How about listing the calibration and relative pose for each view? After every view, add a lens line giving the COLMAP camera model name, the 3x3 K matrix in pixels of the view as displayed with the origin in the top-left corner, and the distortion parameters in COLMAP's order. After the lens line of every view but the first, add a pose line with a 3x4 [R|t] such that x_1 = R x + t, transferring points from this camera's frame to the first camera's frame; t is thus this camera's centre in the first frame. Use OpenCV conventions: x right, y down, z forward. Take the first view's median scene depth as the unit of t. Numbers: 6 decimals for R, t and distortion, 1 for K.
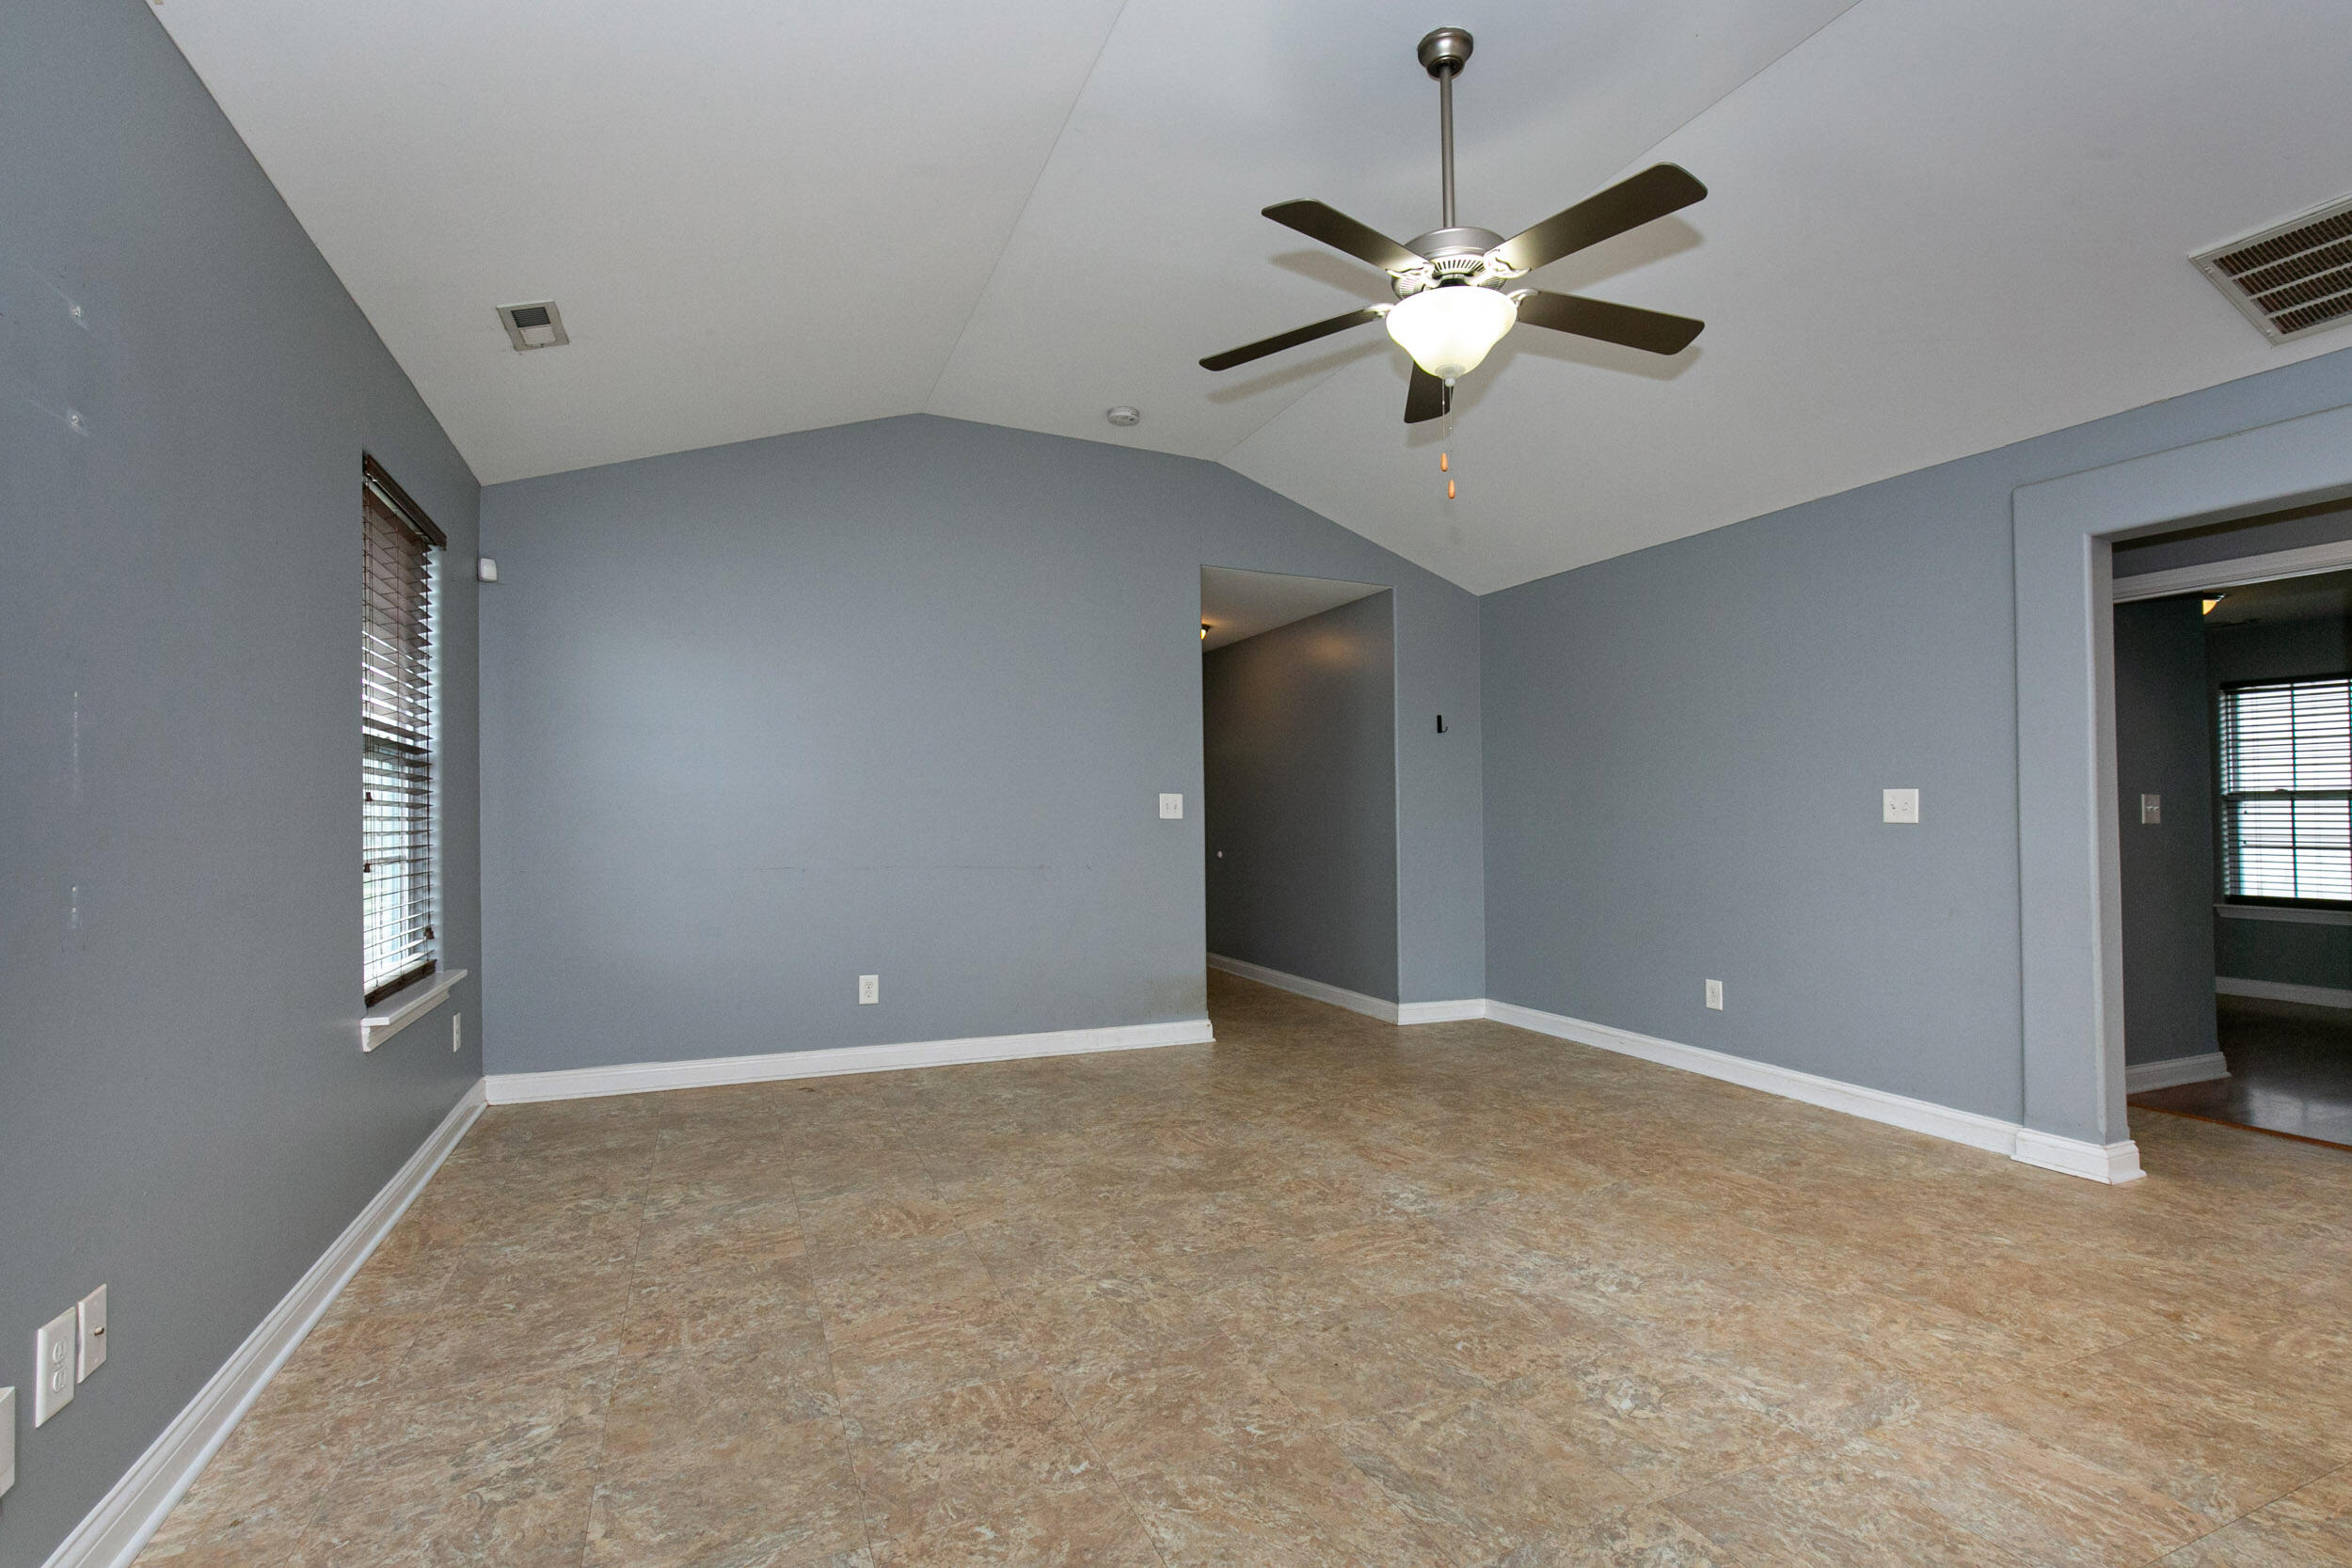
lens RADIAL K [[1063.2, 0, 1181.0], [0, 1063.2, 818.1], [0, 0, 1]] dist [0.003020, -0.000149]
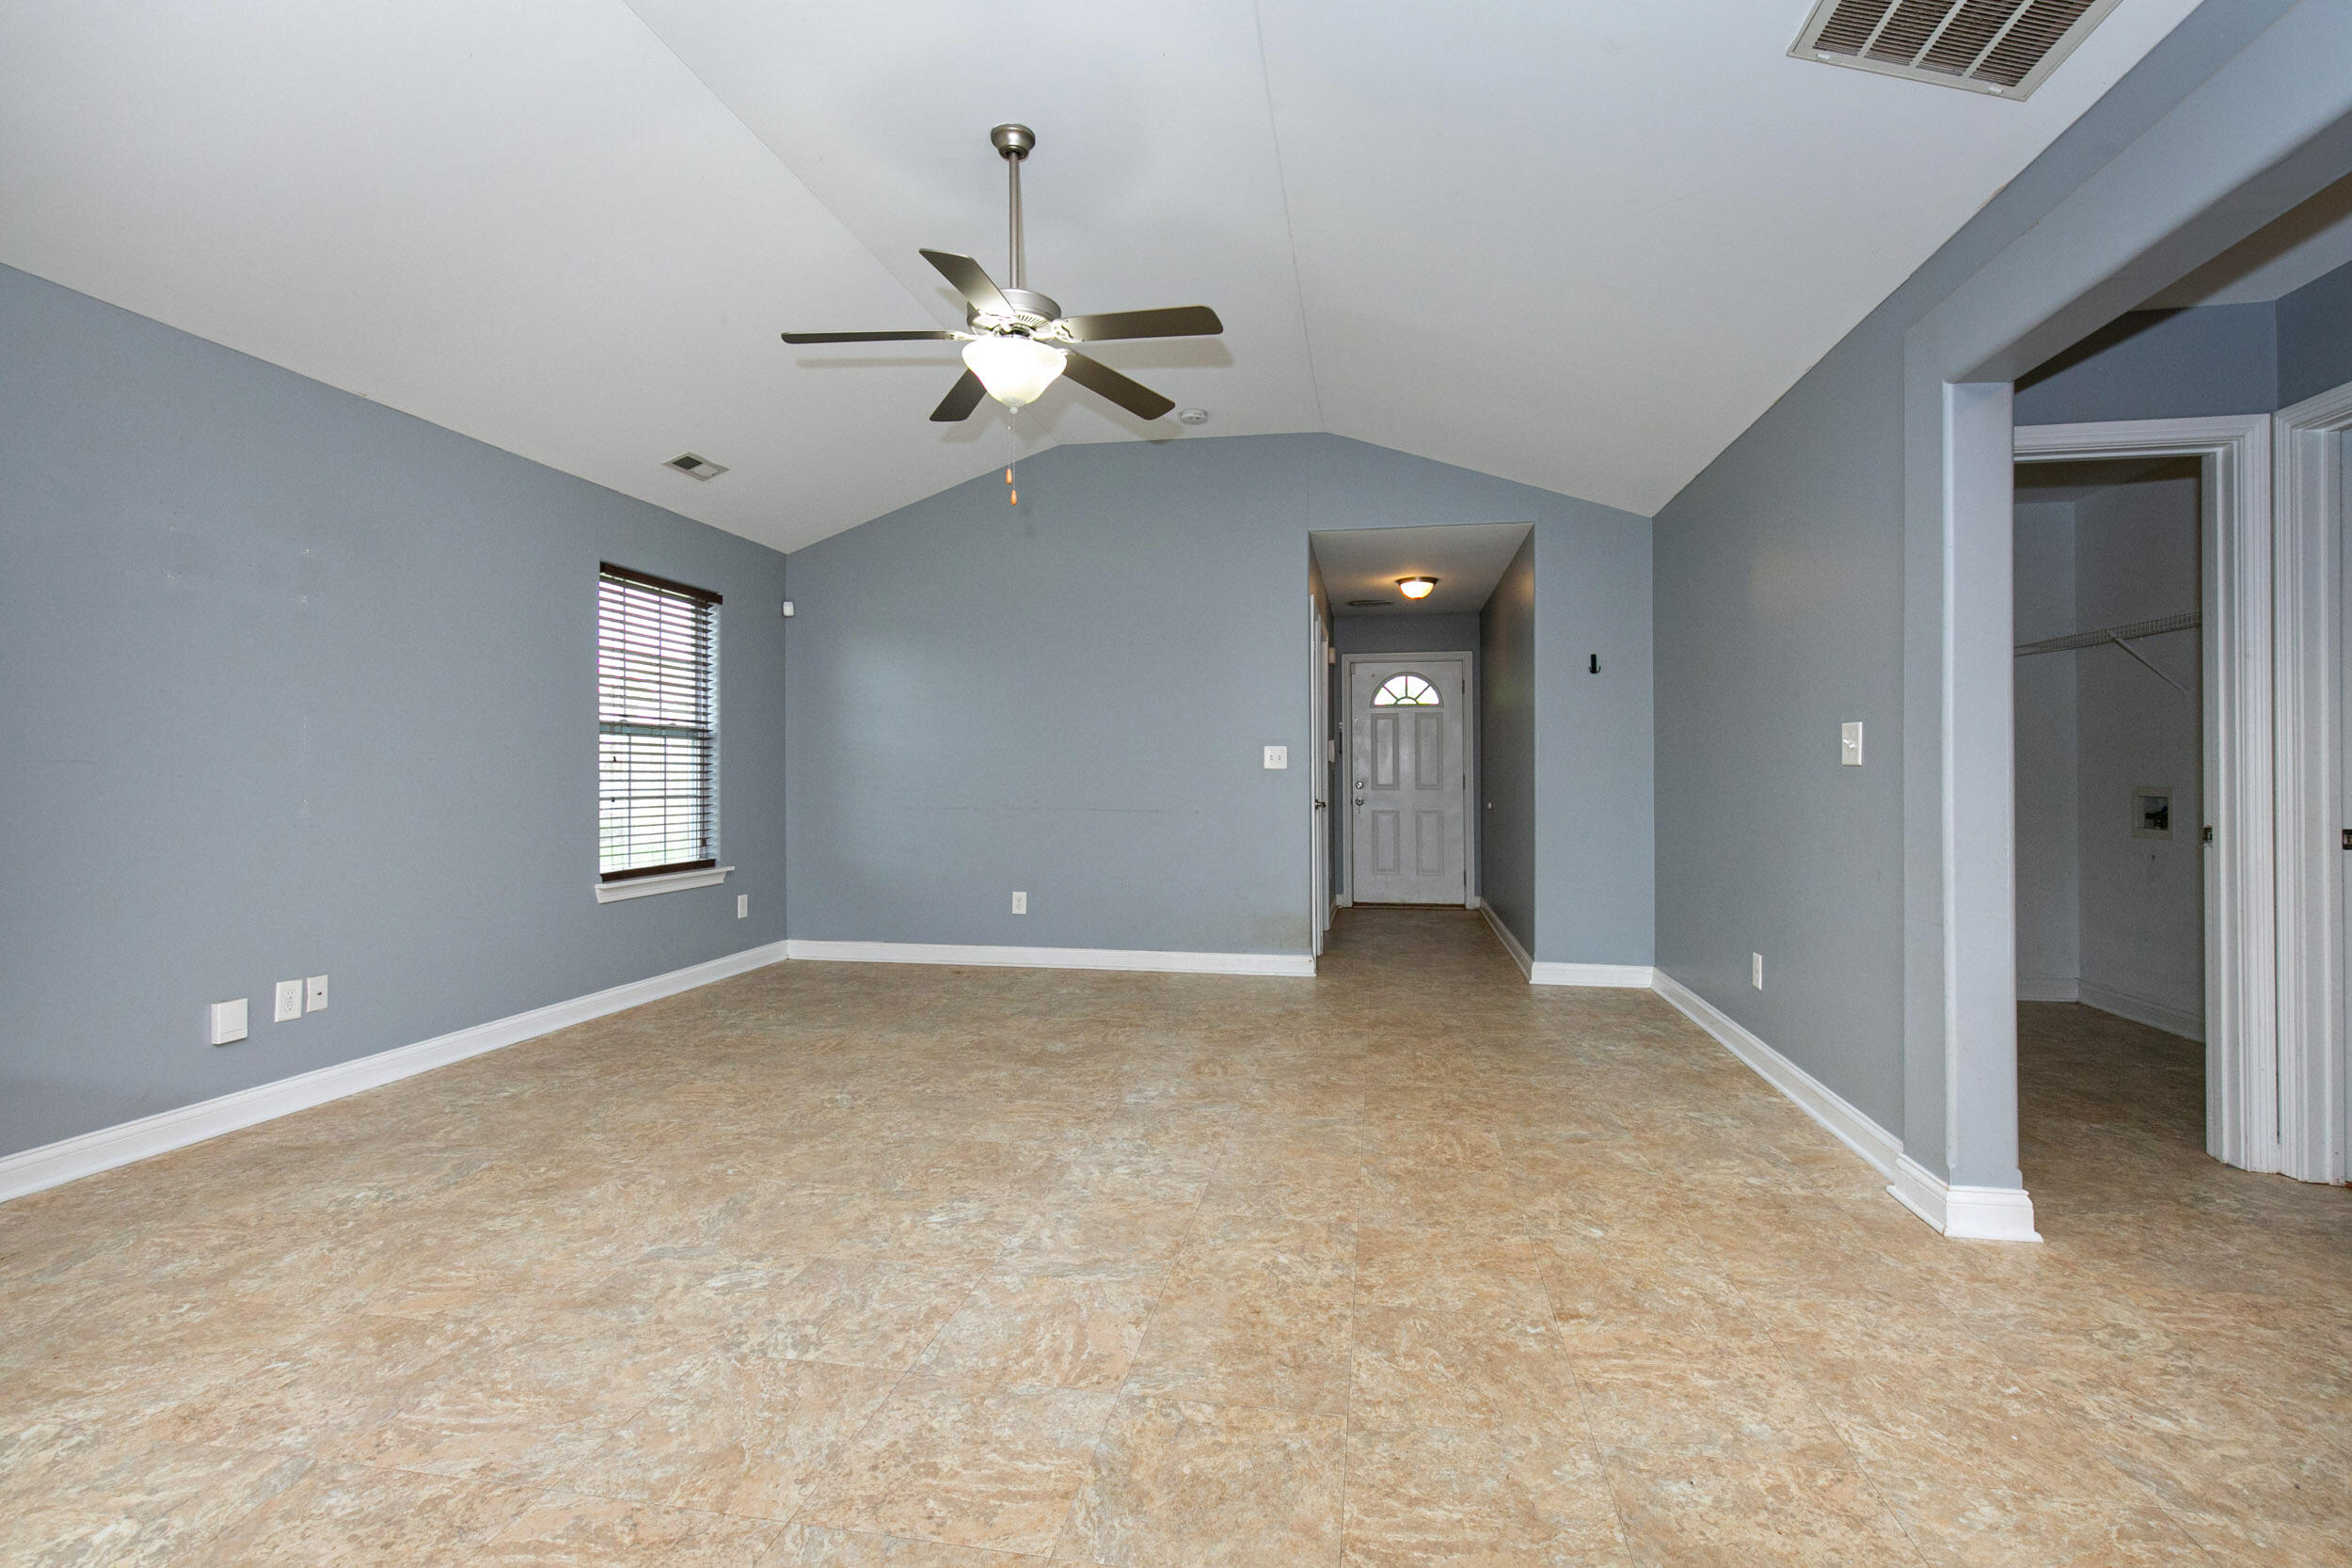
lens RADIAL K [[1069.1, 0, 1198.1], [0, 1069.1, 778.8], [0, 0, 1]] dist [0.005631, 0.000109]
pose [[0.830230, -0.003824, -0.557407, 0.987017], [0.006682, 0.999973, 0.003092, 0.012675], [0.557381, -0.006291, 0.830233, 0.075704]]
